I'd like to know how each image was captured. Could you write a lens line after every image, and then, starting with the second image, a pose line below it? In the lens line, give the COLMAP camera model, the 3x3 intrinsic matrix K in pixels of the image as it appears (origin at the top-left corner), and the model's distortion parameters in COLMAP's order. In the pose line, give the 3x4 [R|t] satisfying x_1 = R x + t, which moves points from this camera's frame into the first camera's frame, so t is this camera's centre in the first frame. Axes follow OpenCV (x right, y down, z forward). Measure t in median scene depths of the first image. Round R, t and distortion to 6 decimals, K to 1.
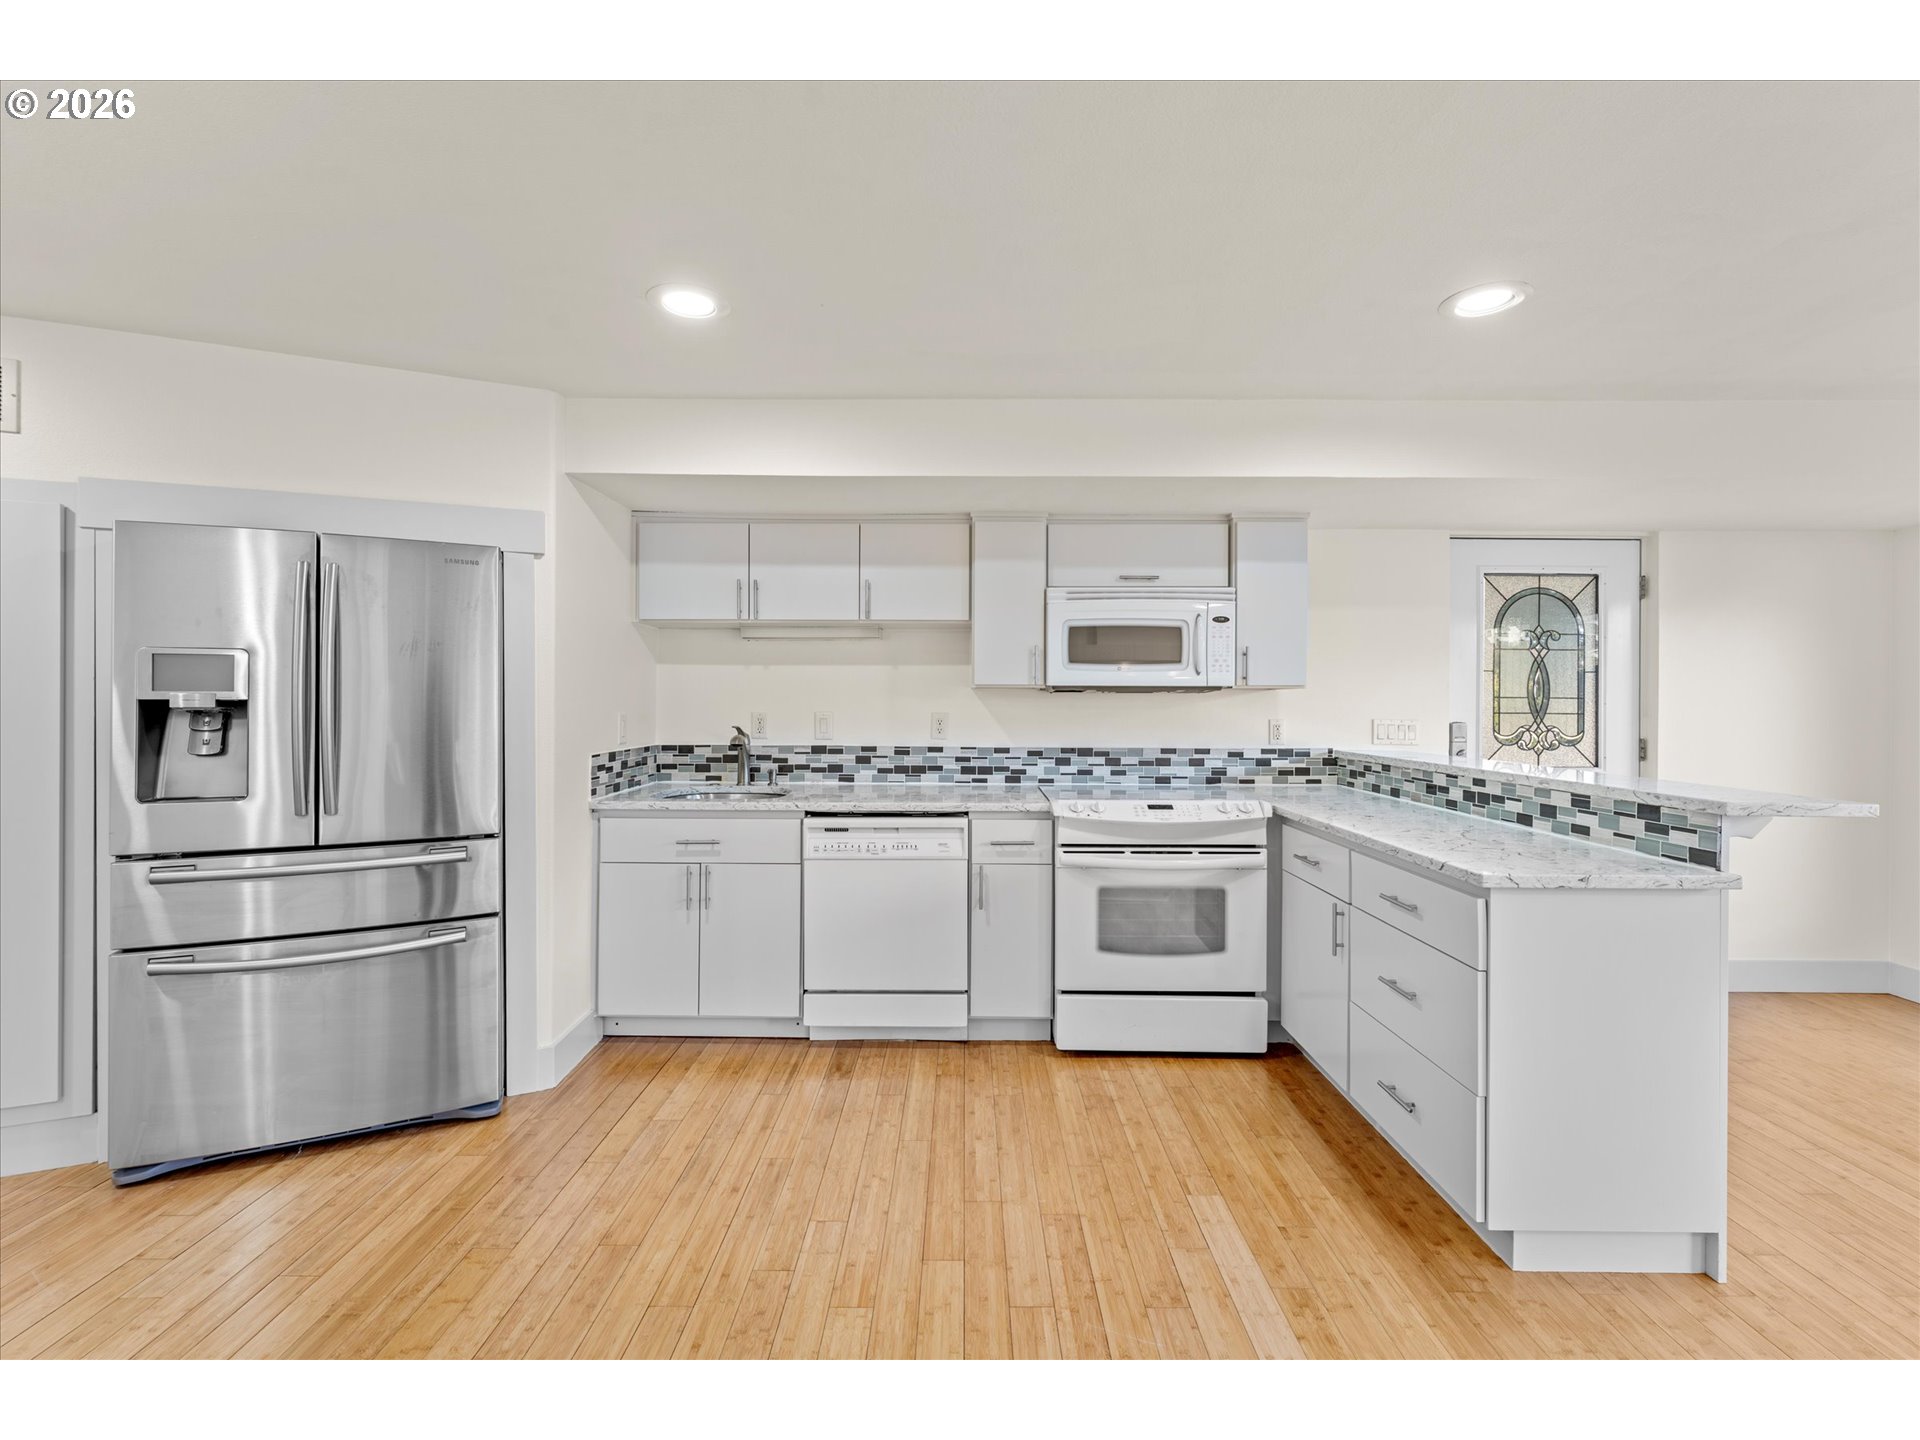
lens RADIAL K [[853.0, 0, 986.4], [0, 853.0, 694.9], [0, 0, 1]] dist [-0.000173, 0.000029]
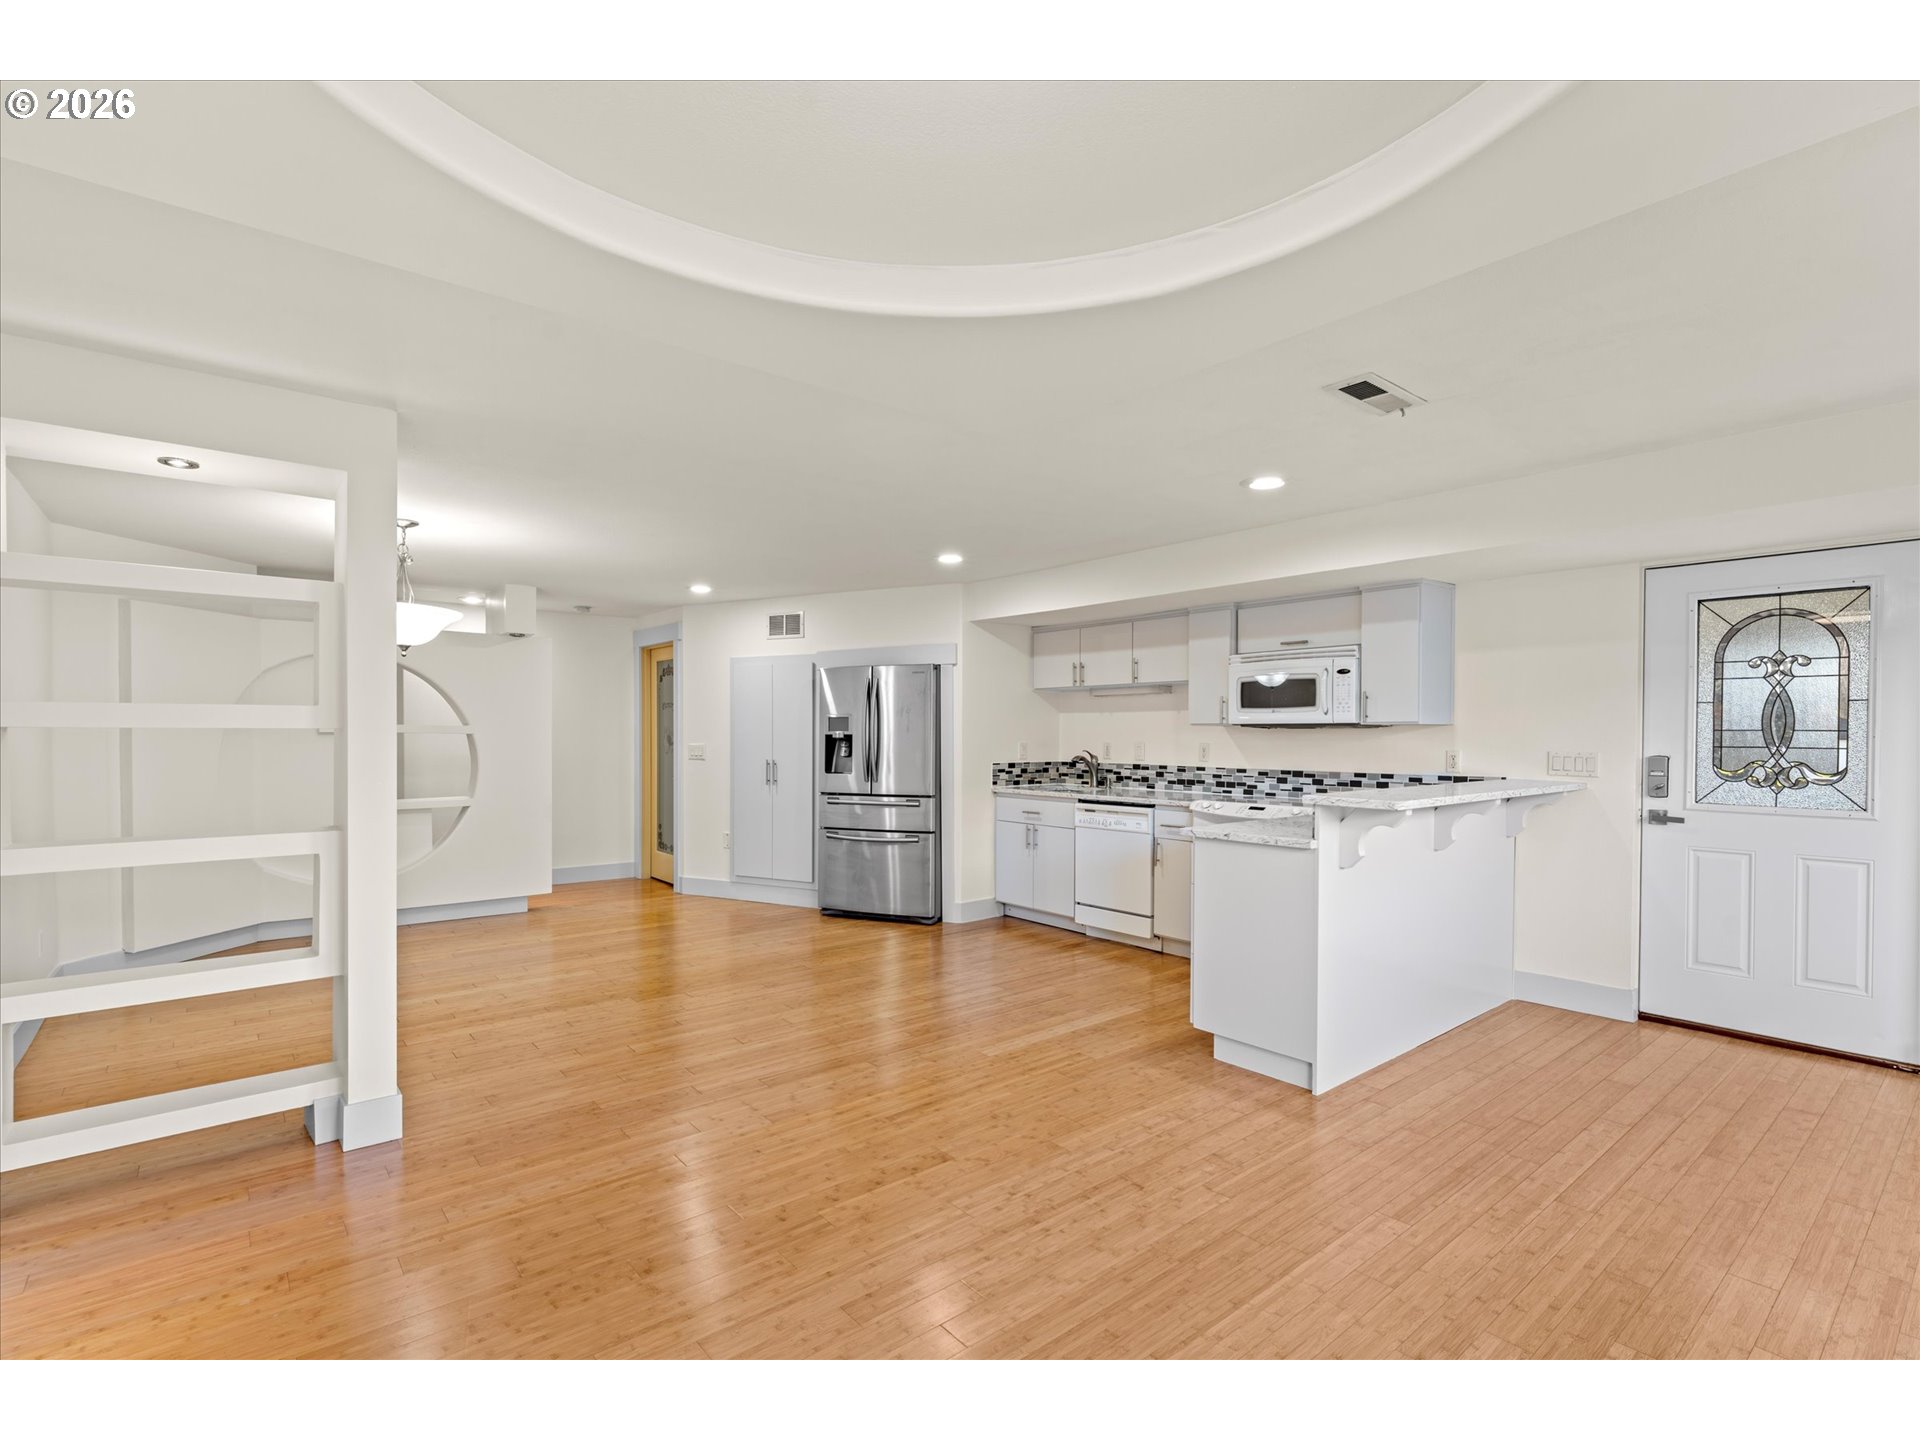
lens RADIAL K [[927.0, 0, 949.4], [0, 927.0, 734.6], [0, 0, 1]] dist [0.005414, 0.000827]
pose [[0.631741, -0.002148, -0.775177, 0.962574], [0.005854, 0.999981, 0.002000, 0.000760], [0.775158, -0.005802, 0.631741, -0.343822]]
